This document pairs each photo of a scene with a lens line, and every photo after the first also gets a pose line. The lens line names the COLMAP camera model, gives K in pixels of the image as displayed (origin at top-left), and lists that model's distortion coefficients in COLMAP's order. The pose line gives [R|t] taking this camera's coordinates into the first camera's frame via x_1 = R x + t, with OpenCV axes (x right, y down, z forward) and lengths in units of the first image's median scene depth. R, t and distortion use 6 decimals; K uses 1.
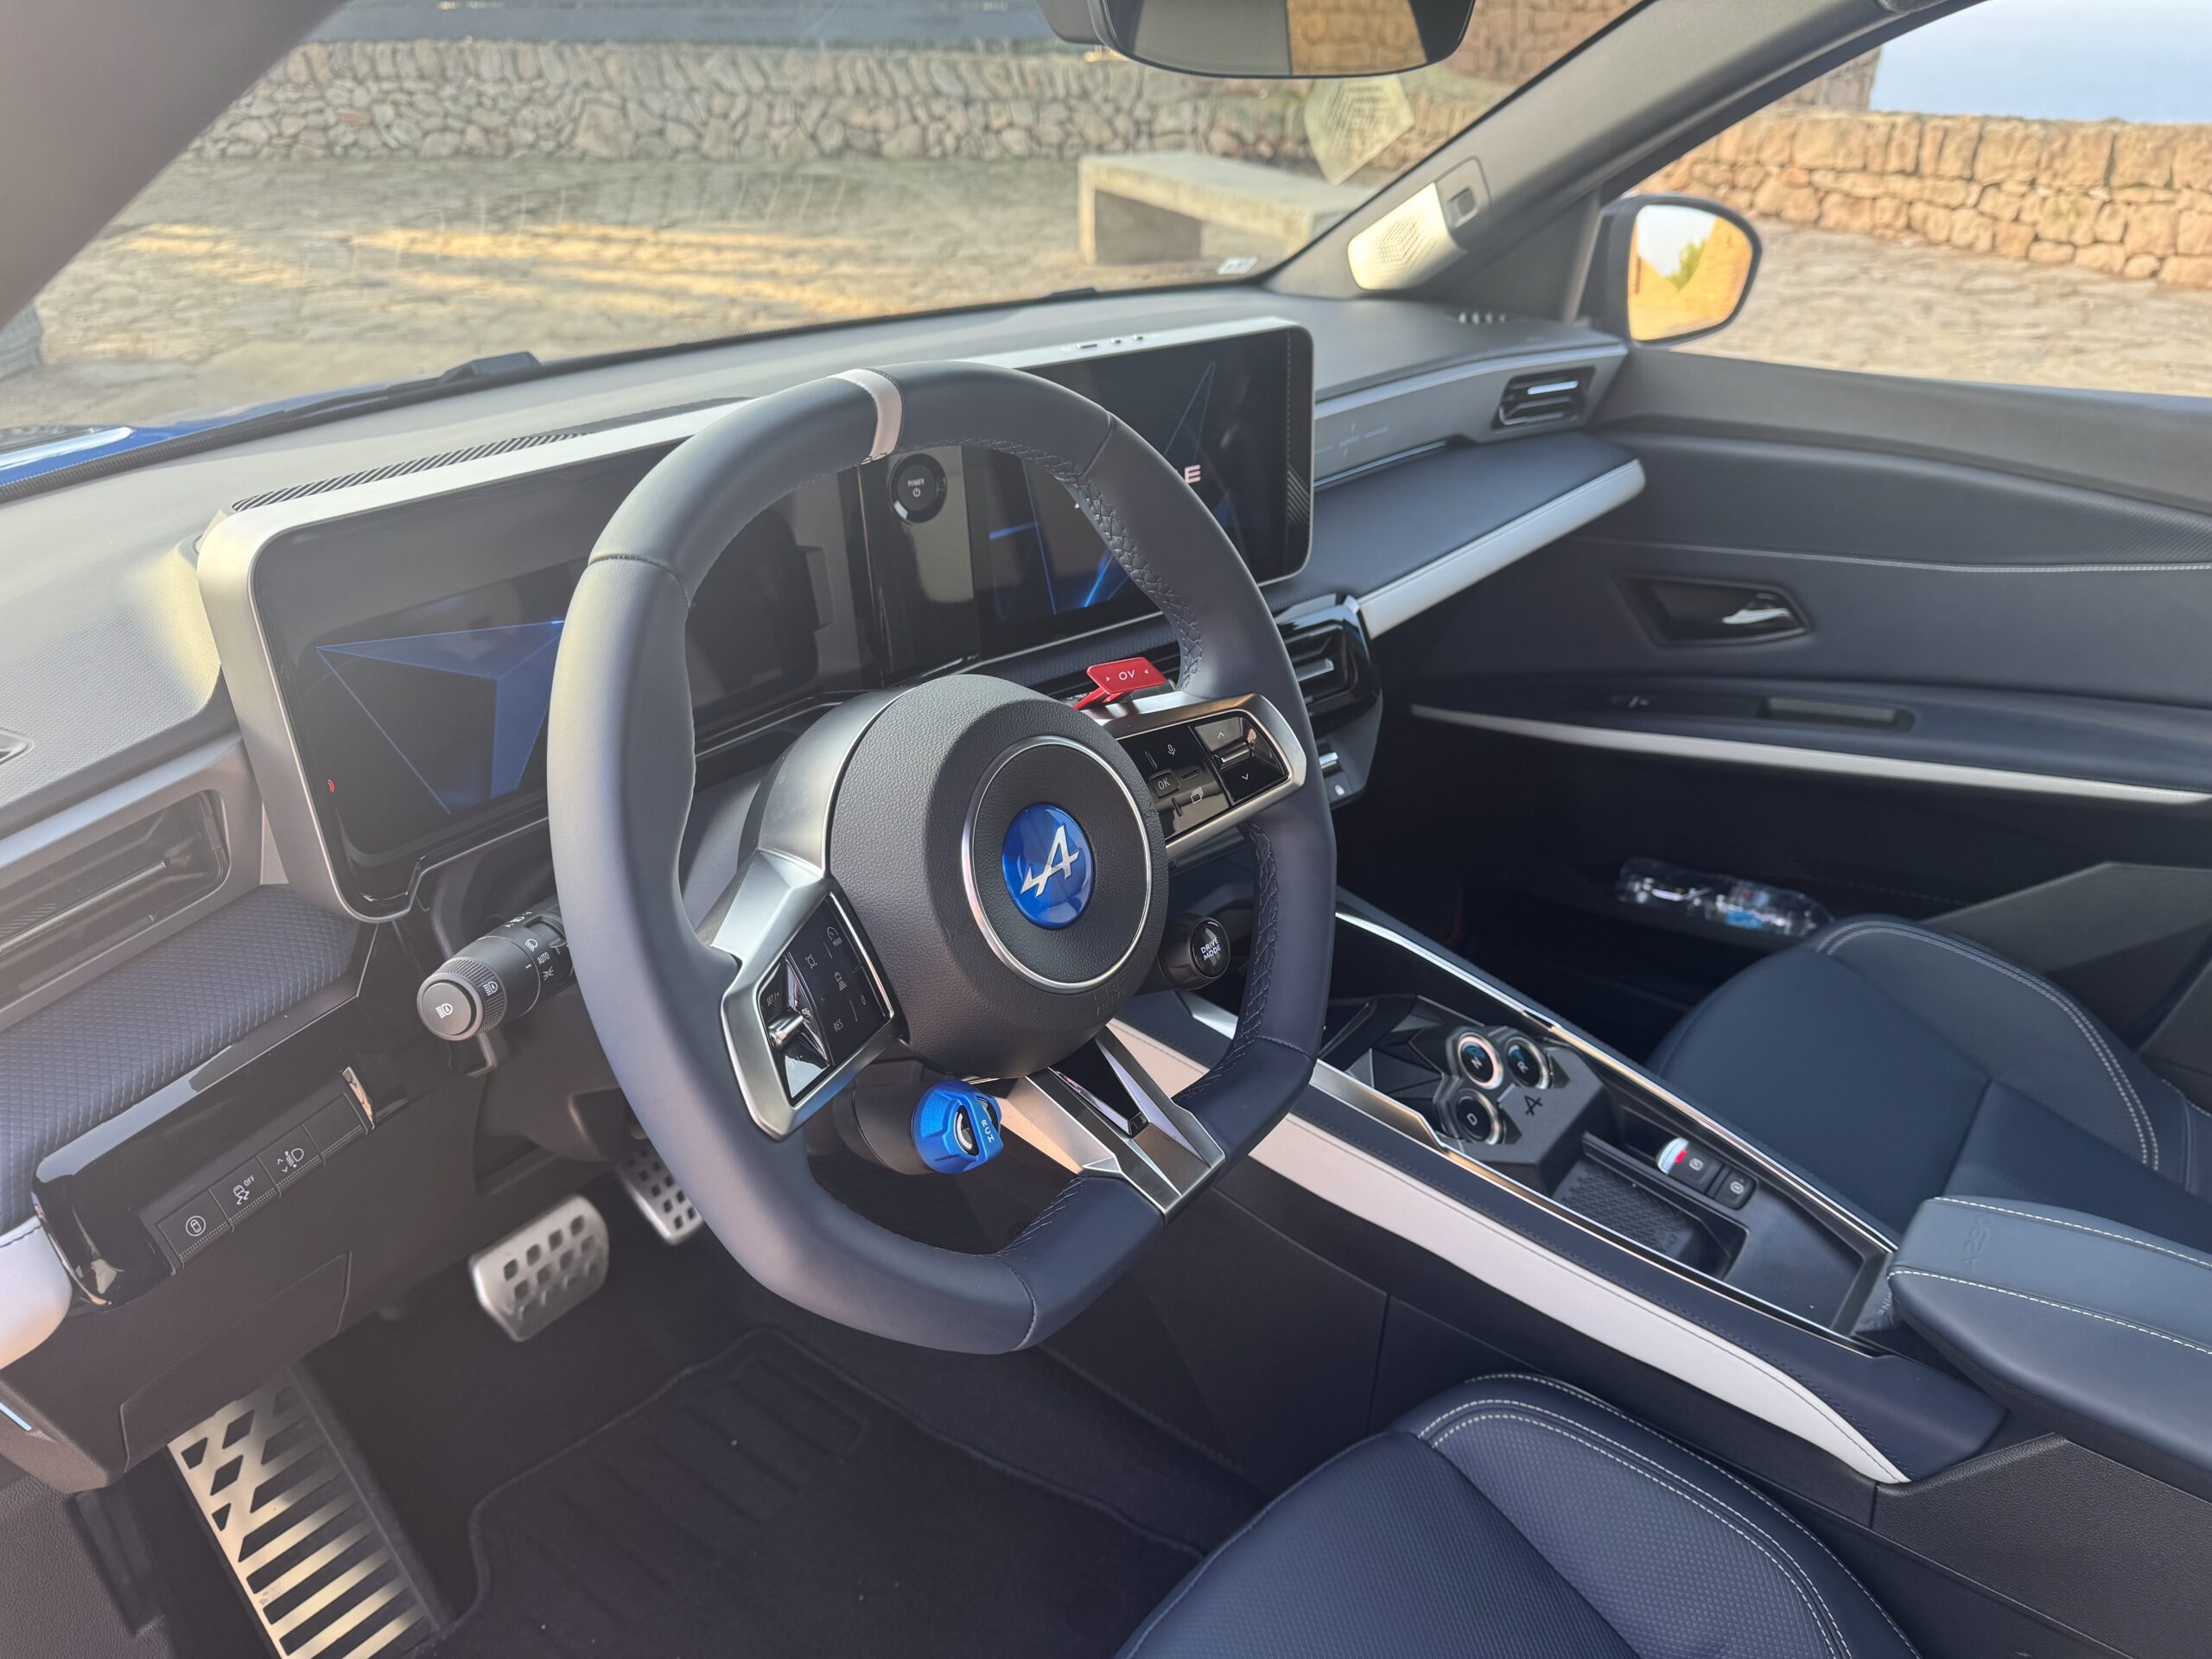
lens RADIAL K [[1590.3, 0, 1106.0], [0, 1590.3, 829.5], [0, 0, 1]] dist [0.006221, -0.069610]
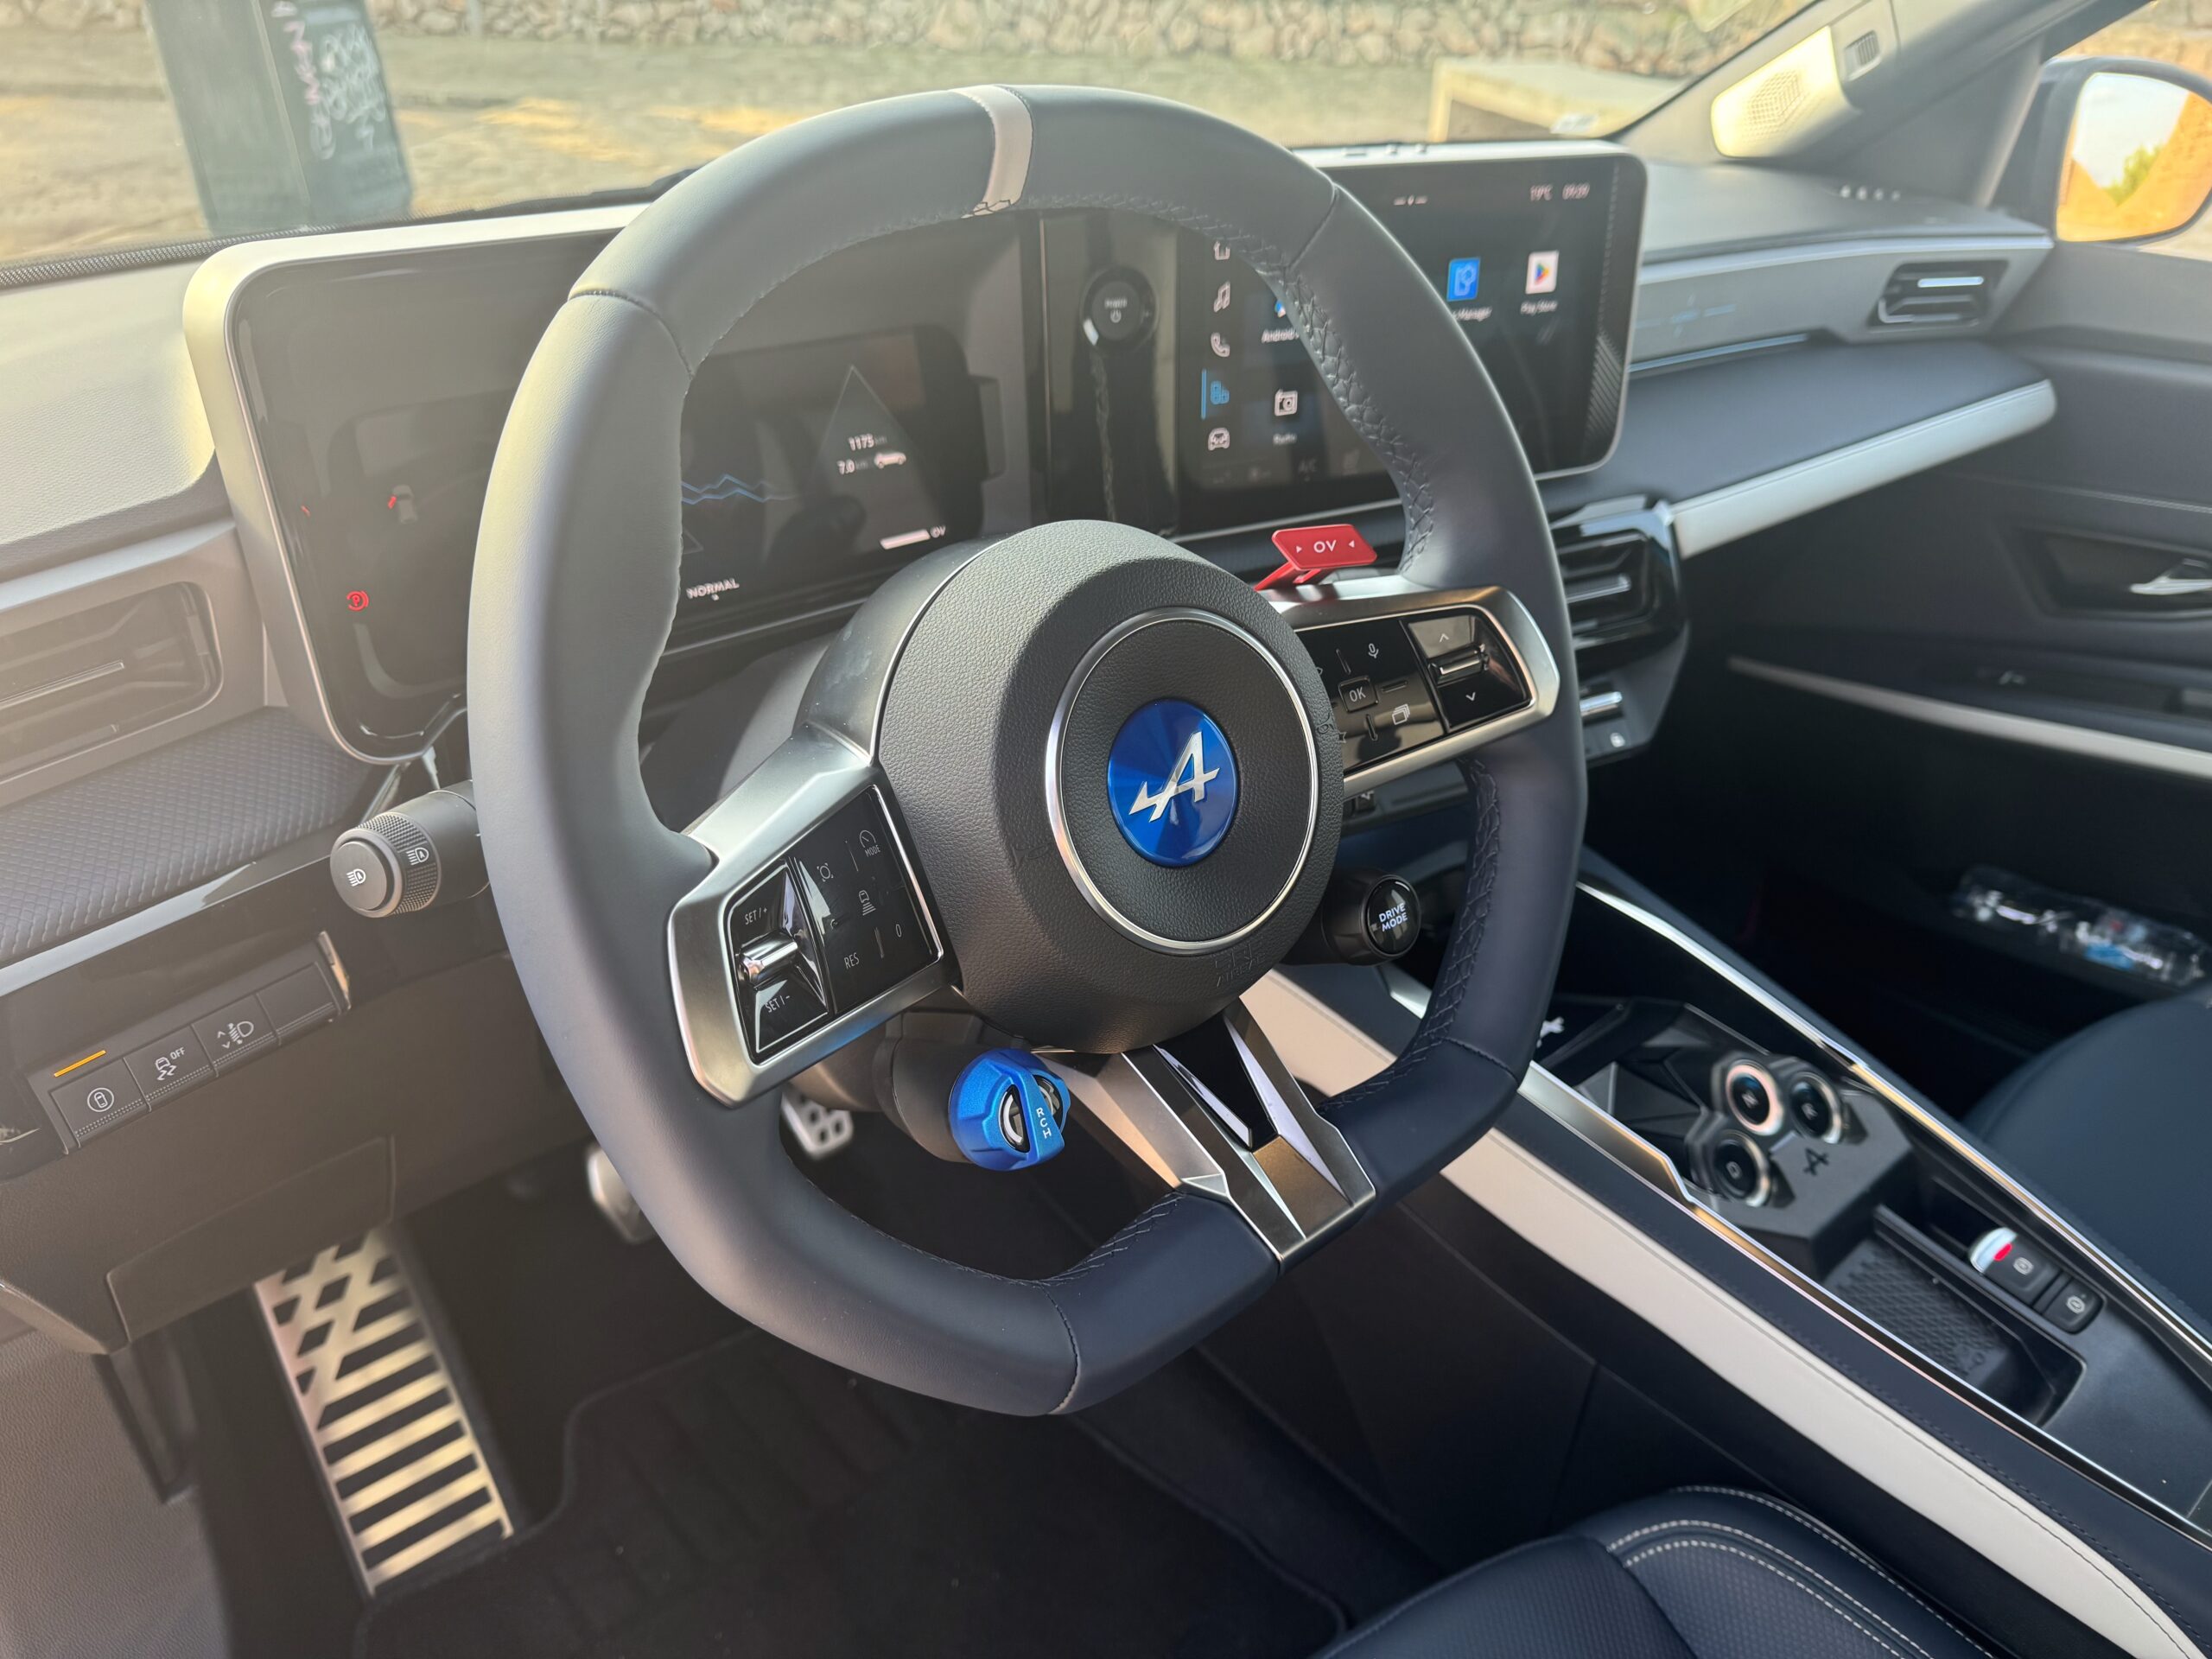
lens RADIAL K [[1590.3, 0, 1106.0], [0, 1590.3, 829.5], [0, 0, 1]] dist [0.006221, -0.069610]
pose [[0.978194, 0.113185, -0.174145, 0.041953], [-0.105559, 0.993028, 0.052473, 0.005965], [0.178870, -0.032946, 0.983321, 0.166357]]
